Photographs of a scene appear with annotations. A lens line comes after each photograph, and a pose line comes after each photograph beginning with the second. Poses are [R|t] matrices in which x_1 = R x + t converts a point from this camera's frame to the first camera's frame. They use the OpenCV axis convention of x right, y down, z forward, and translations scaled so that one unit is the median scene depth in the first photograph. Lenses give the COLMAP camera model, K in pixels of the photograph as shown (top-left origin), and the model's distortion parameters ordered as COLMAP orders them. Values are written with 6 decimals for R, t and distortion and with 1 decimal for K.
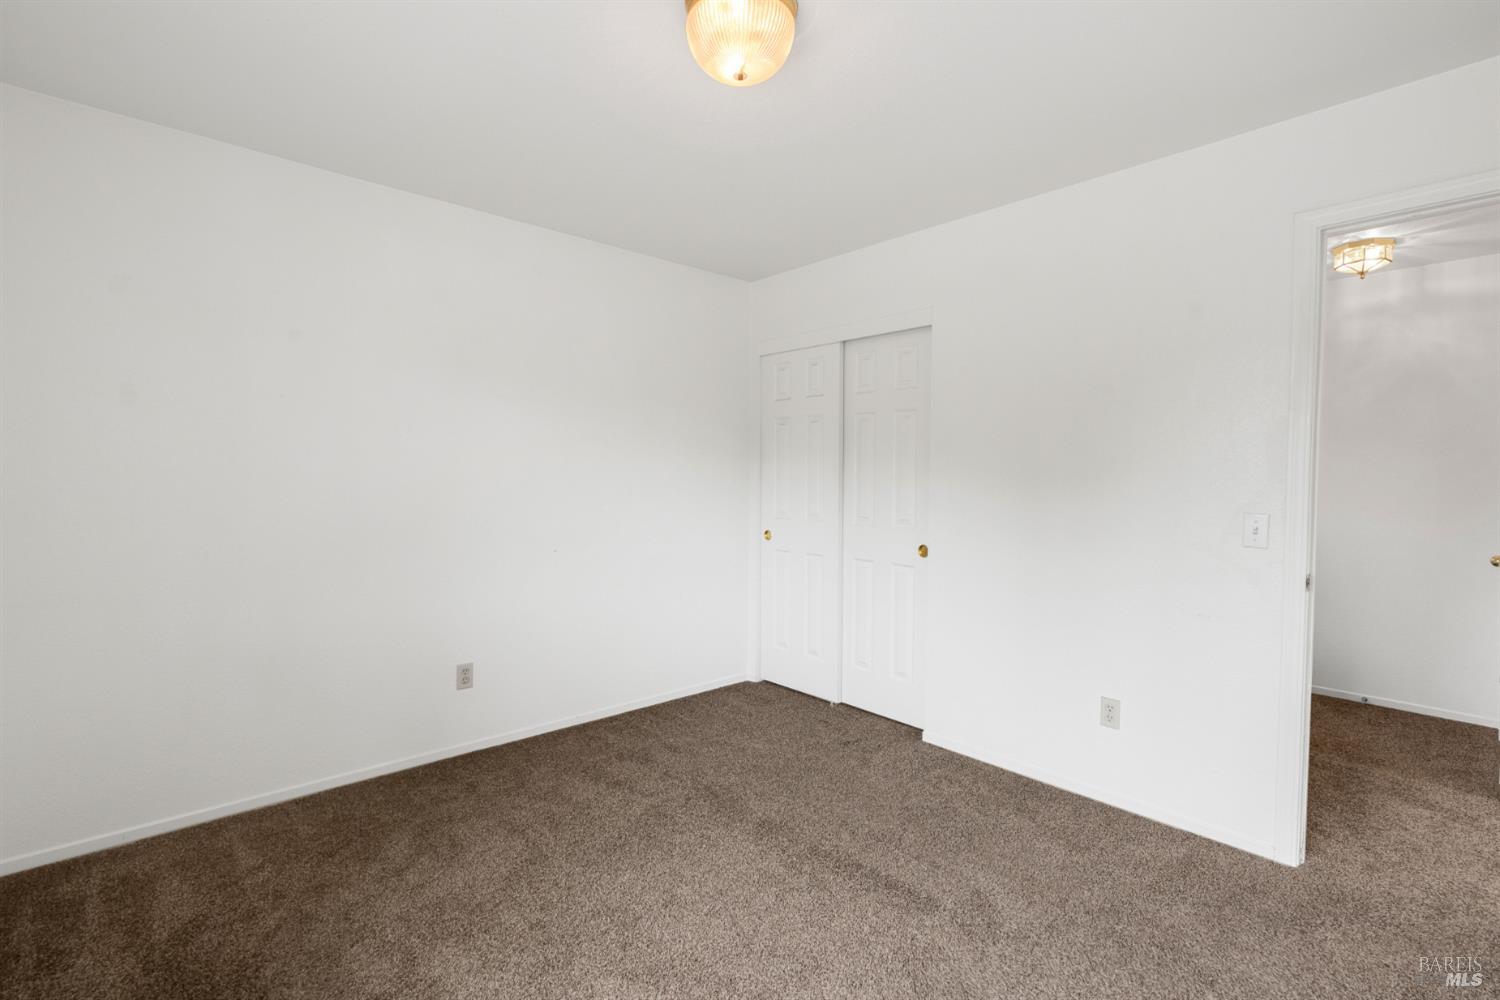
lens RADIAL K [[675.7, 0, 746.3], [0, 675.7, 493.9], [0, 0, 1]] dist [0.000878, -0.000110]
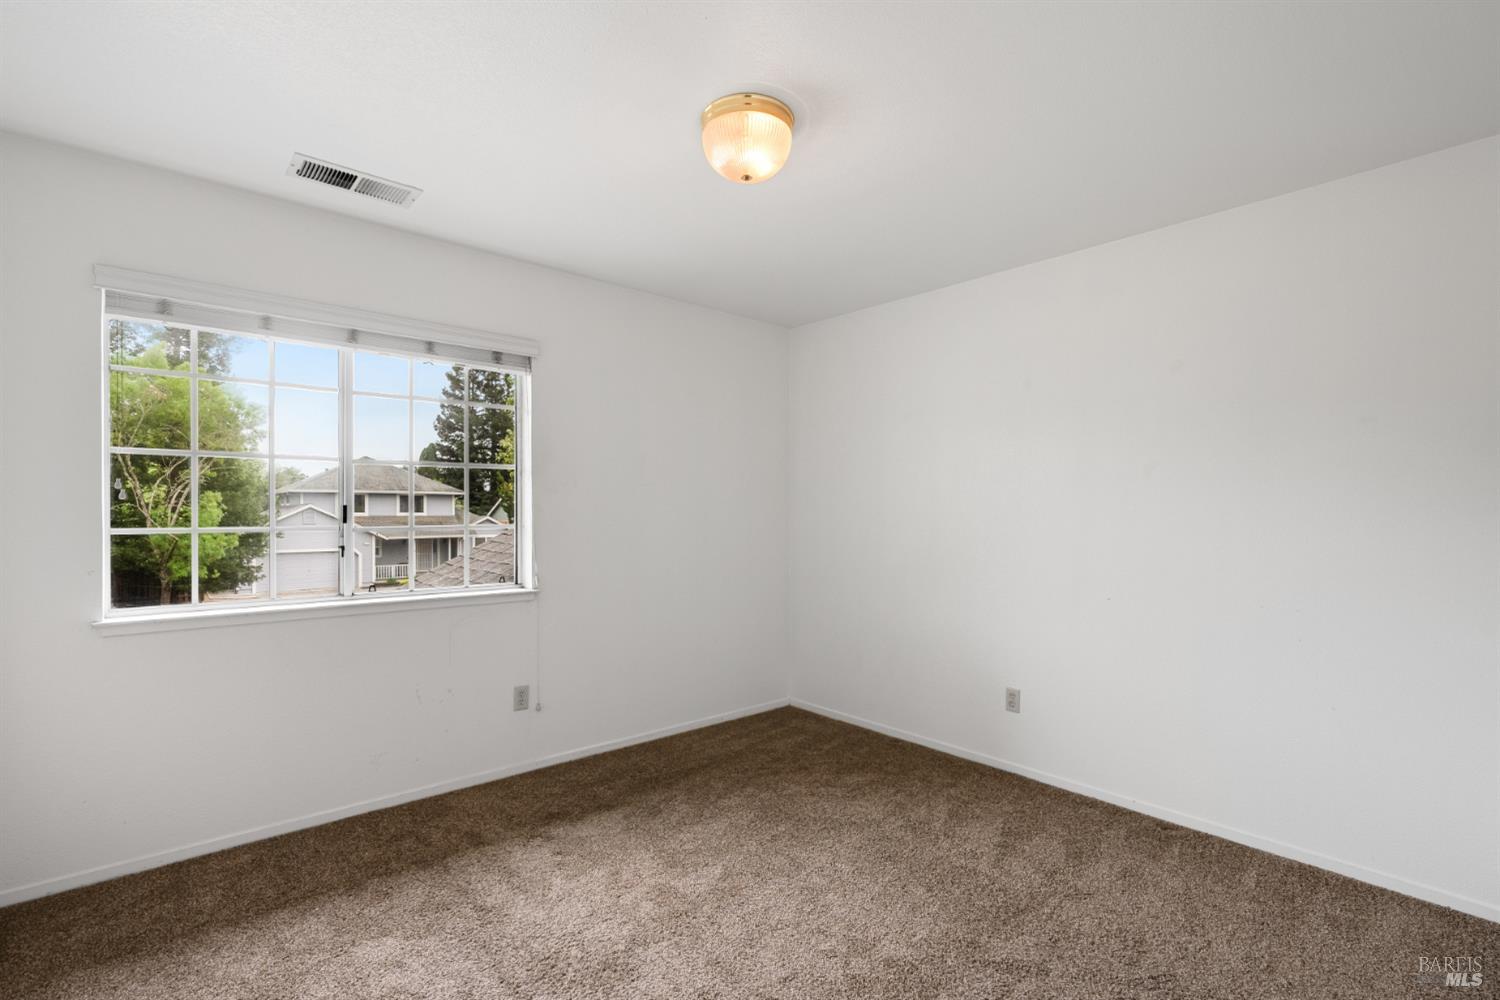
lens RADIAL K [[690.5, 0, 753.8], [0, 690.5, 506.3], [0, 0, 1]] dist [-0.003554, 0.000196]
pose [[-0.007352, -0.018648, -0.999799, 0.807626], [-0.037786, 0.999117, -0.018358, -0.001998], [0.999259, 0.037644, -0.008050, 0.691298]]
